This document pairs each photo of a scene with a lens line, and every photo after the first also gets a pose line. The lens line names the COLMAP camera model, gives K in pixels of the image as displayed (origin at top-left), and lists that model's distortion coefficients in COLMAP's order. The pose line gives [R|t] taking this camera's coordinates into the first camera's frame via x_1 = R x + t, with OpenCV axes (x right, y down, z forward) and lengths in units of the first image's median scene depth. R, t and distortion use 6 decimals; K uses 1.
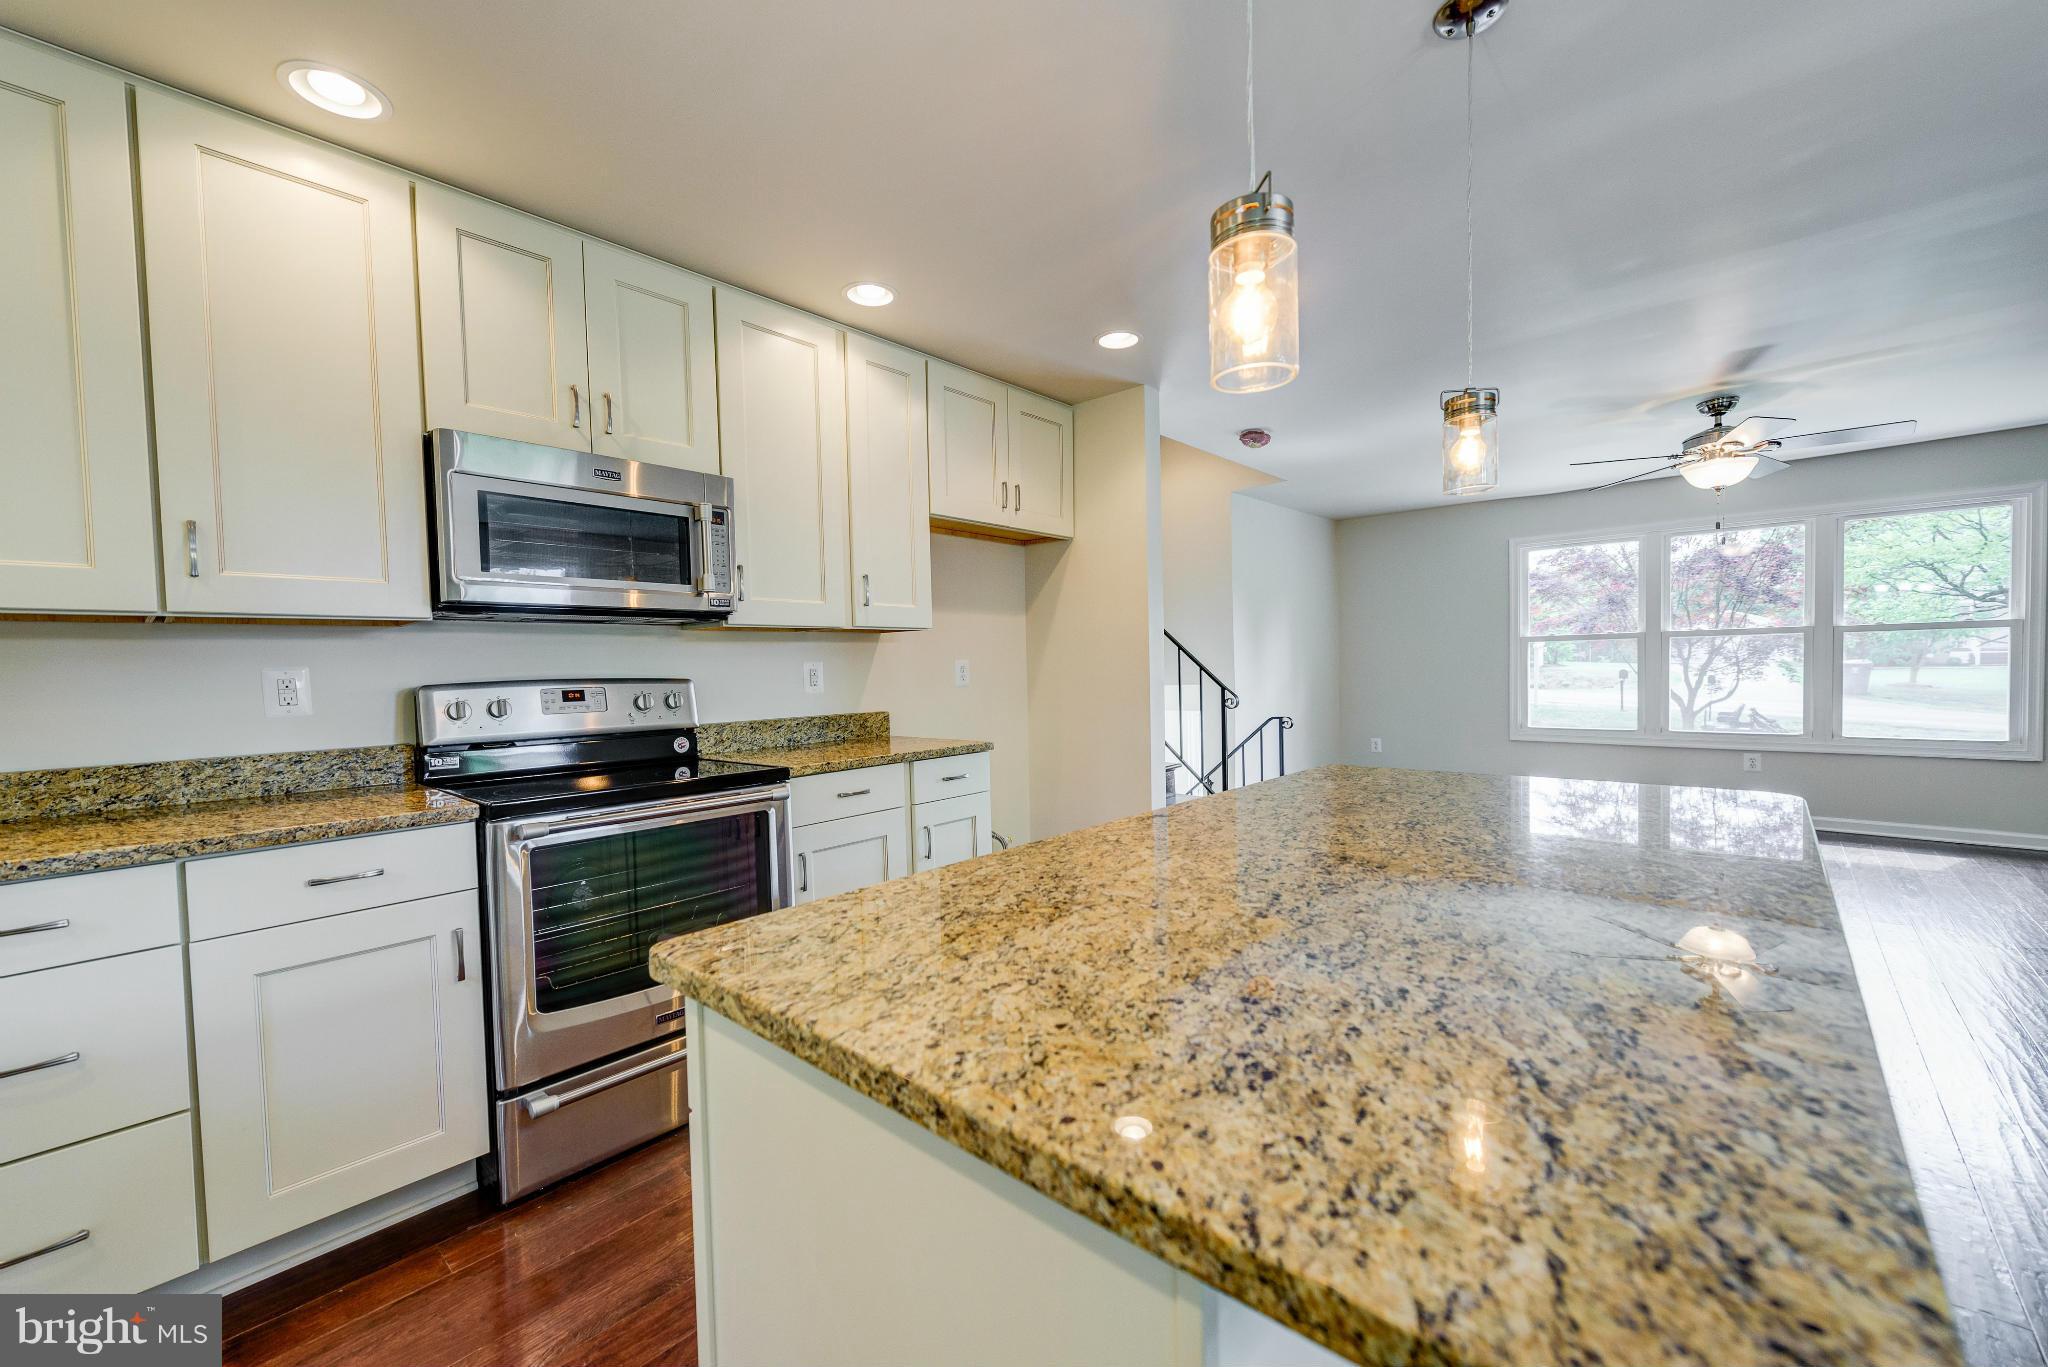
lens RADIAL K [[814.4, 0, 1020.6], [0, 814.4, 690.3], [0, 0, 1]] dist [0.021865, -0.006643]
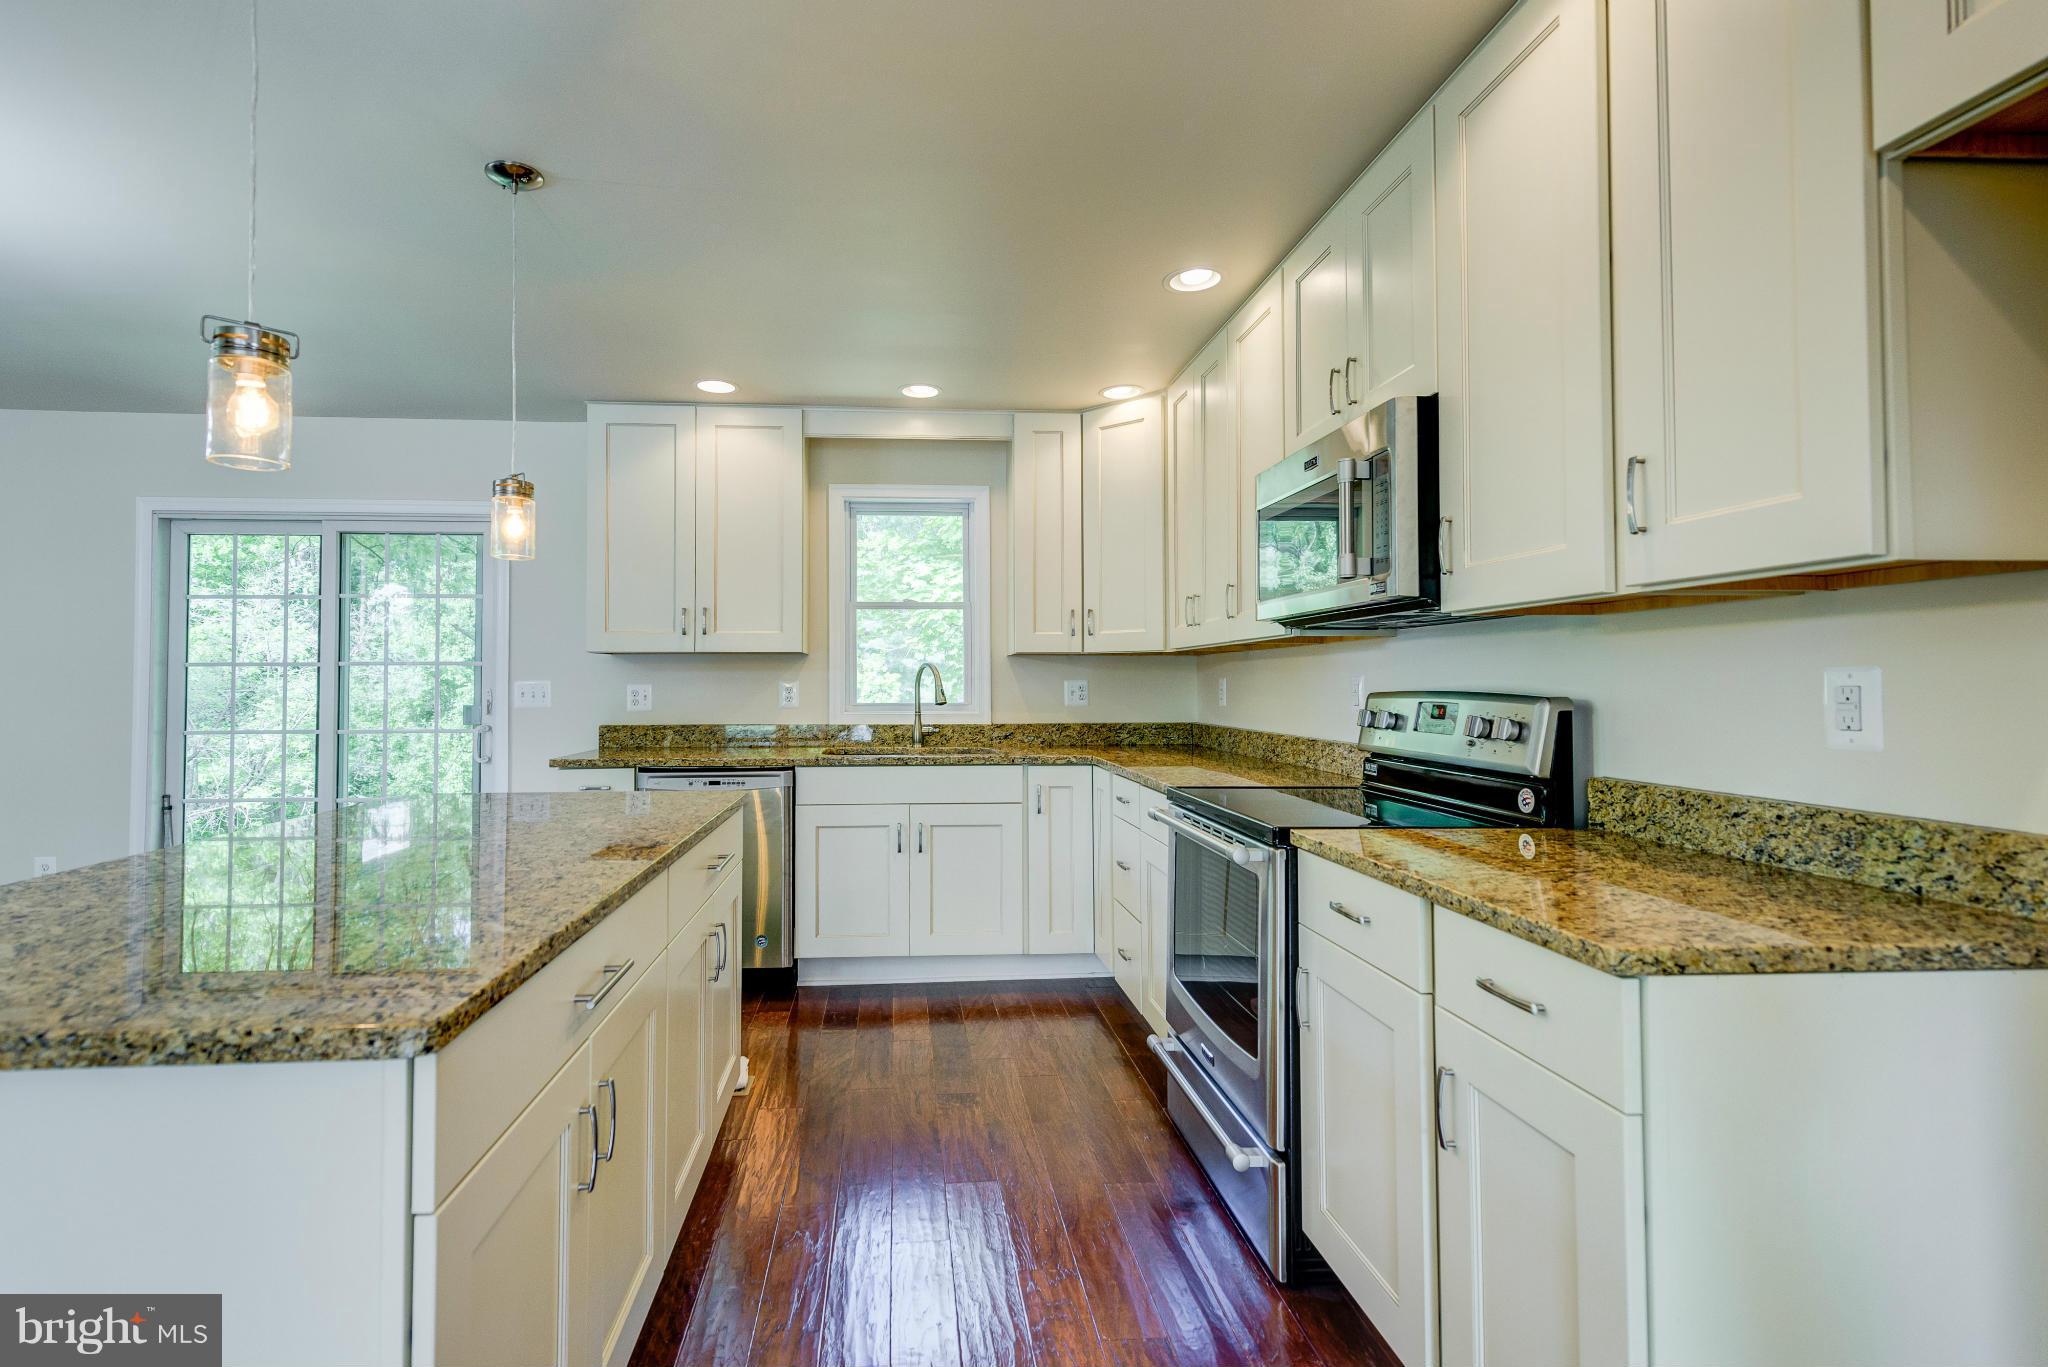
lens RADIAL K [[949.8, 0, 958.8], [0, 949.8, 661.6], [0, 0, 1]] dist [-0.000337, -0.000353]
pose [[-0.694862, 0.008347, -0.719095, 0.428861], [-0.002335, 0.999901, 0.013862, -0.051258], [0.719139, 0.011311, -0.694774, 1.213009]]
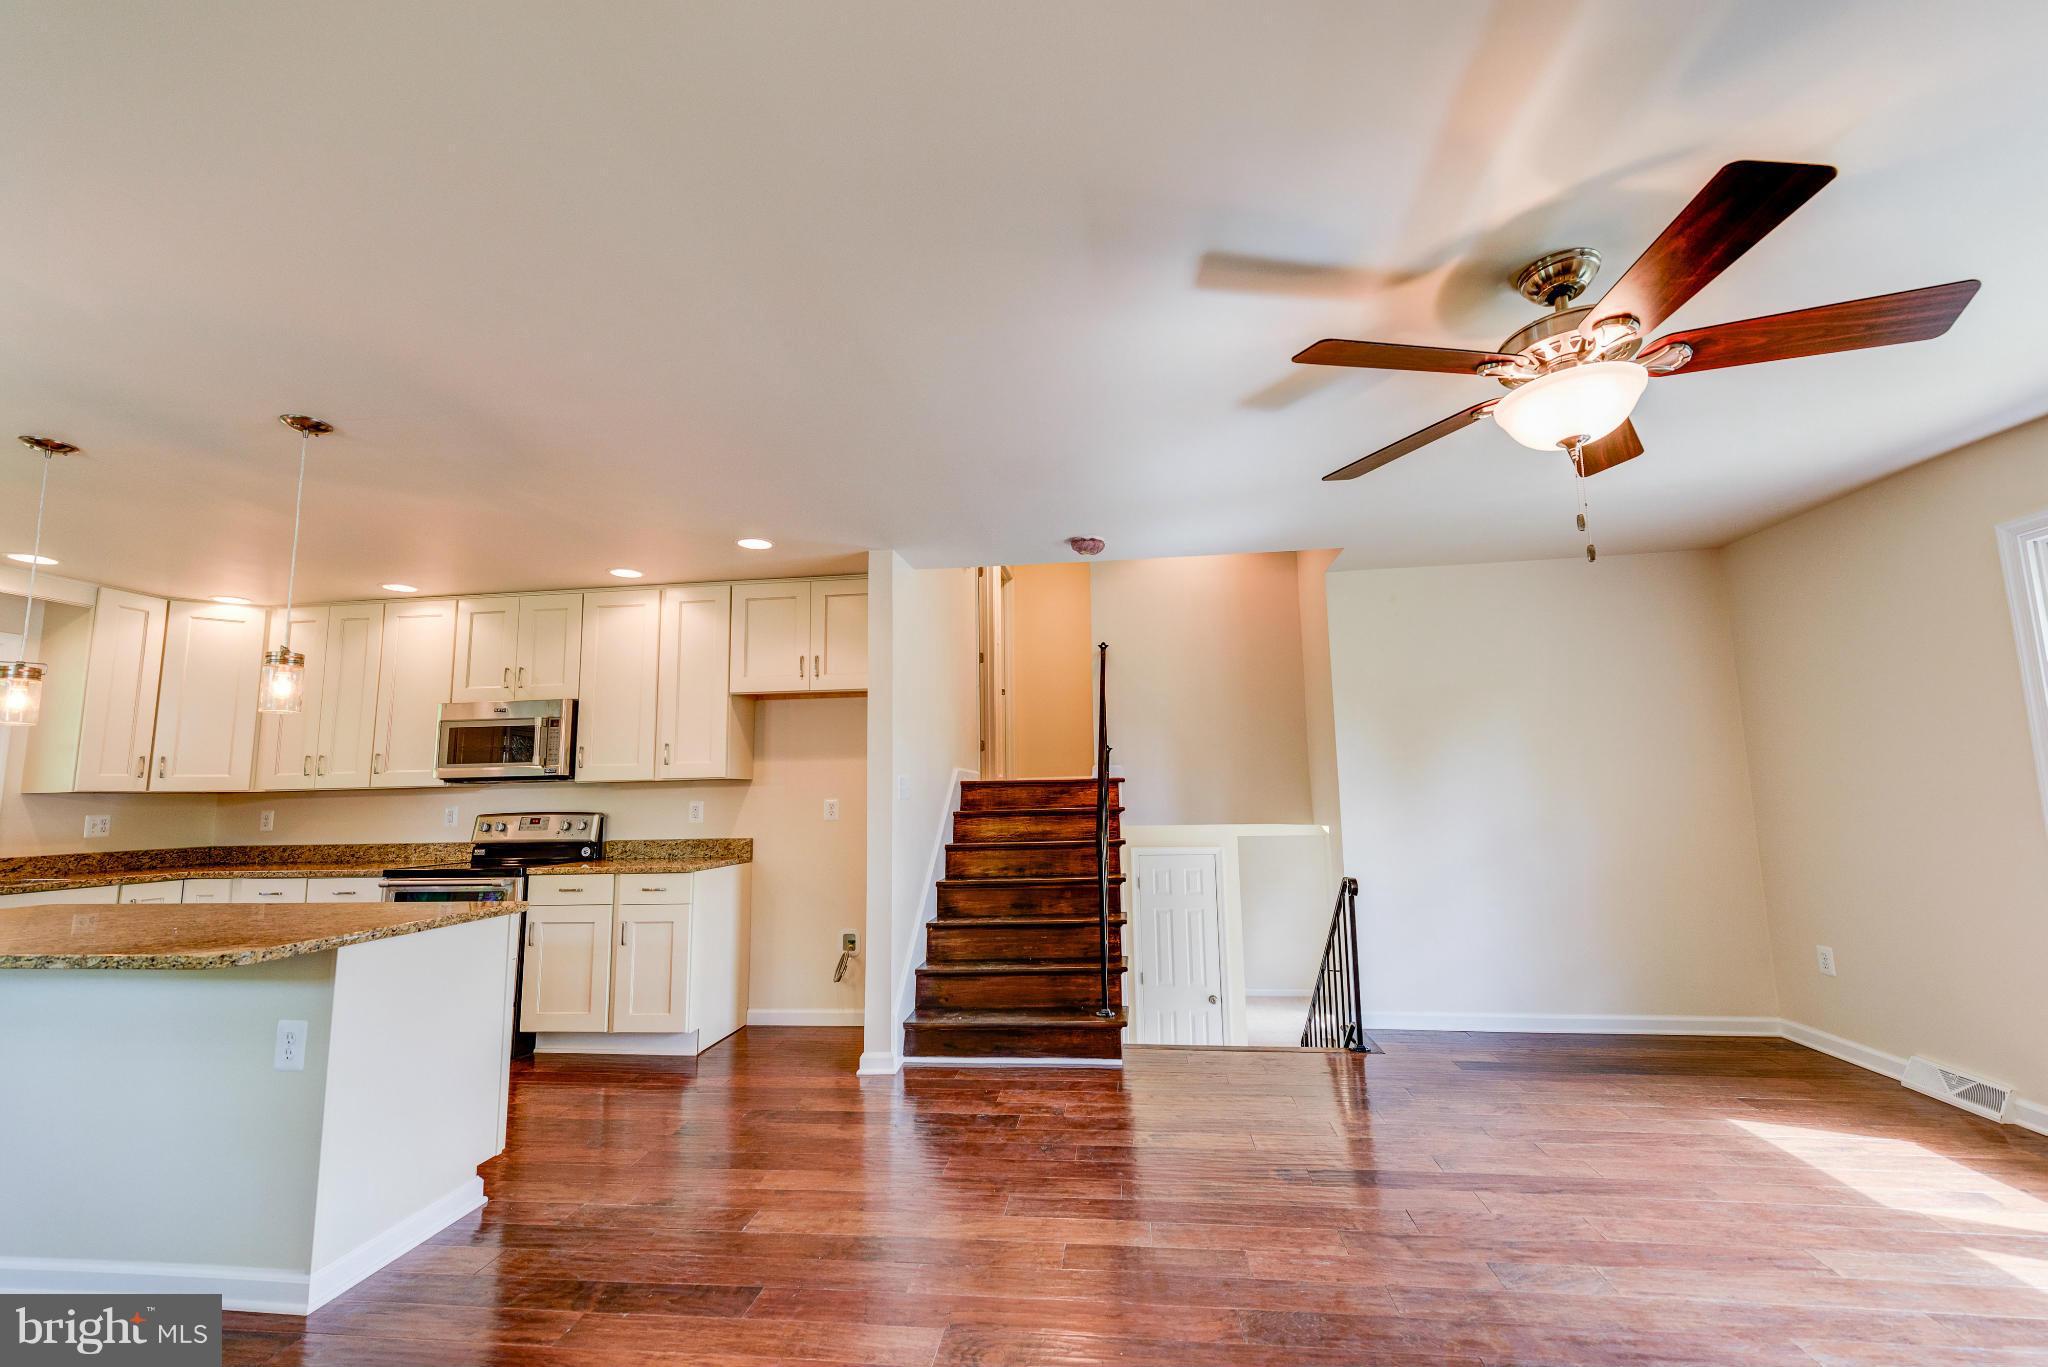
lens RADIAL K [[813.9, 0, 1031.1], [0, 813.9, 693.4], [0, 0, 1]] dist [0.021380, -0.007632]
pose [[0.575765, -0.089986, -0.812648, 1.570489], [-0.018231, 0.992265, -0.122792, -0.069691], [0.817412, 0.085514, 0.569671, 0.768151]]
